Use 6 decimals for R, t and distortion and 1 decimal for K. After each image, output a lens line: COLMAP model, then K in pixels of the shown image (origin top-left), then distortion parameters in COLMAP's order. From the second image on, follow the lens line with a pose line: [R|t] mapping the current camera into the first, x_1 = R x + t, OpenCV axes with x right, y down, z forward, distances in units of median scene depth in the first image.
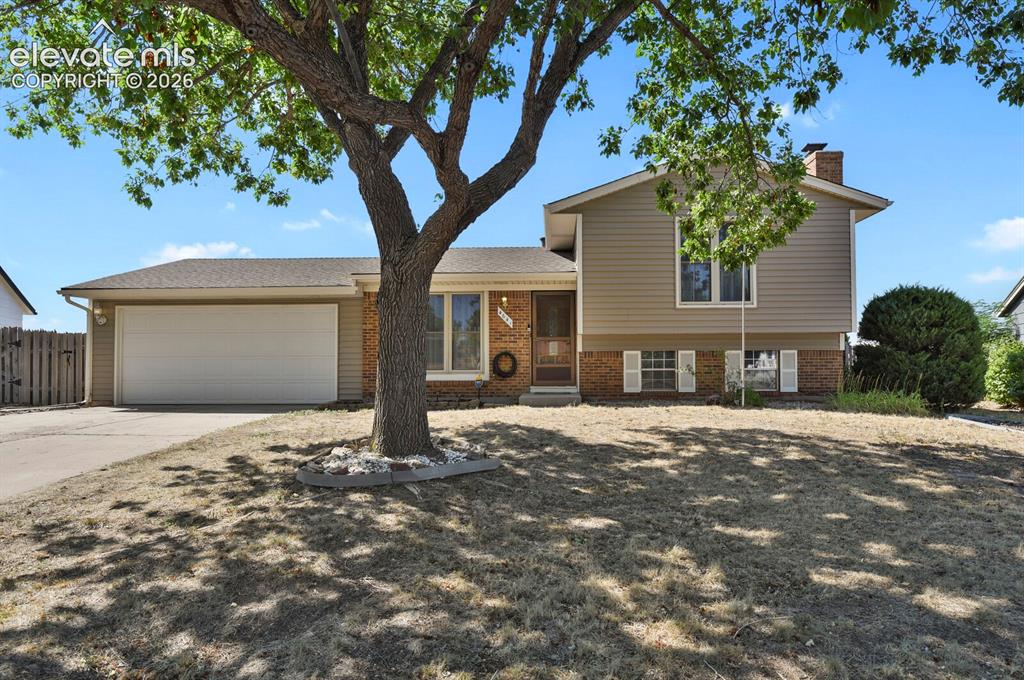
lens RADIAL K [[620.0, 0, 512.6], [0, 620.0, 344.9], [0, 0, 1]] dist [-0.000094, 0.000225]
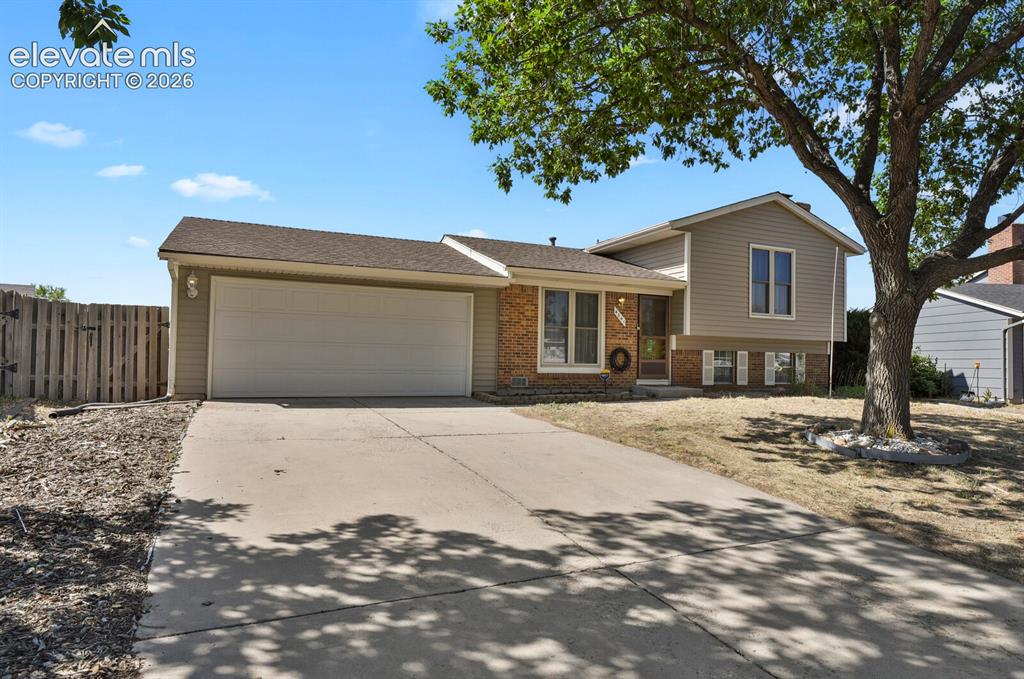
lens RADIAL K [[659.0, 0, 512.1], [0, 659.0, 339.2], [0, 0, 1]] dist [-0.002392, -0.000529]
pose [[0.879239, 0.036352, 0.474993, -0.733342], [-0.040289, 0.999186, -0.001893, 0.005726], [-0.474675, -0.017472, 0.879988, 0.062406]]
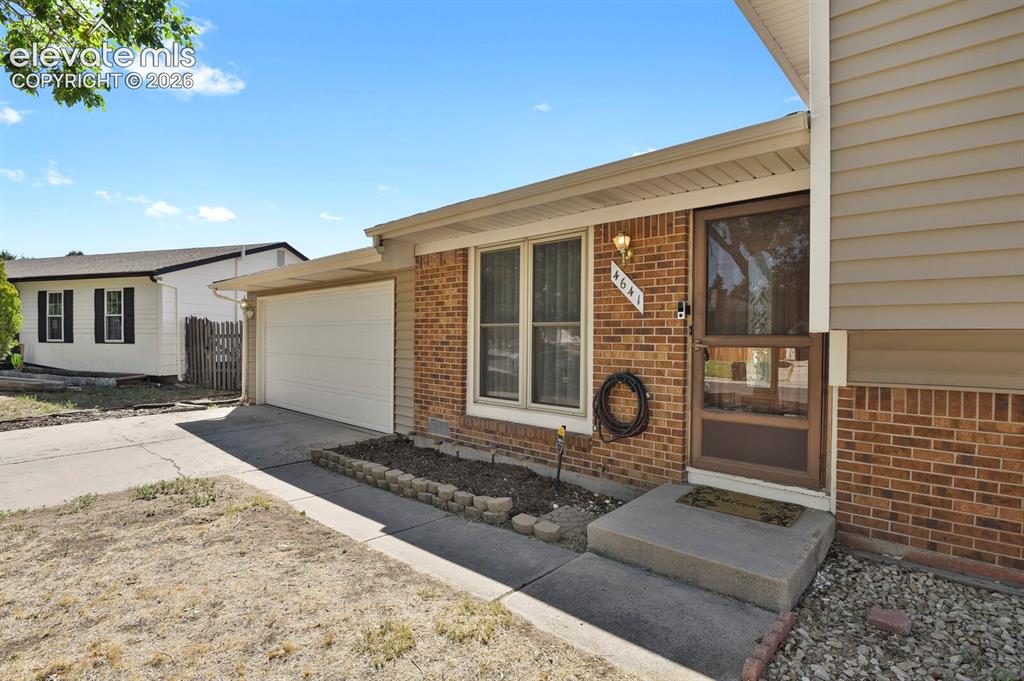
lens RADIAL K [[498.9, 0, 520.0], [0, 498.9, 341.4], [0, 0, 1]] dist [-0.021818, -0.007017]
pose [[0.769915, 0.014894, -0.637973, 0.141268], [0.014119, 0.999085, 0.040364, -0.022896], [0.637991, -0.040085, 0.769000, 0.706523]]
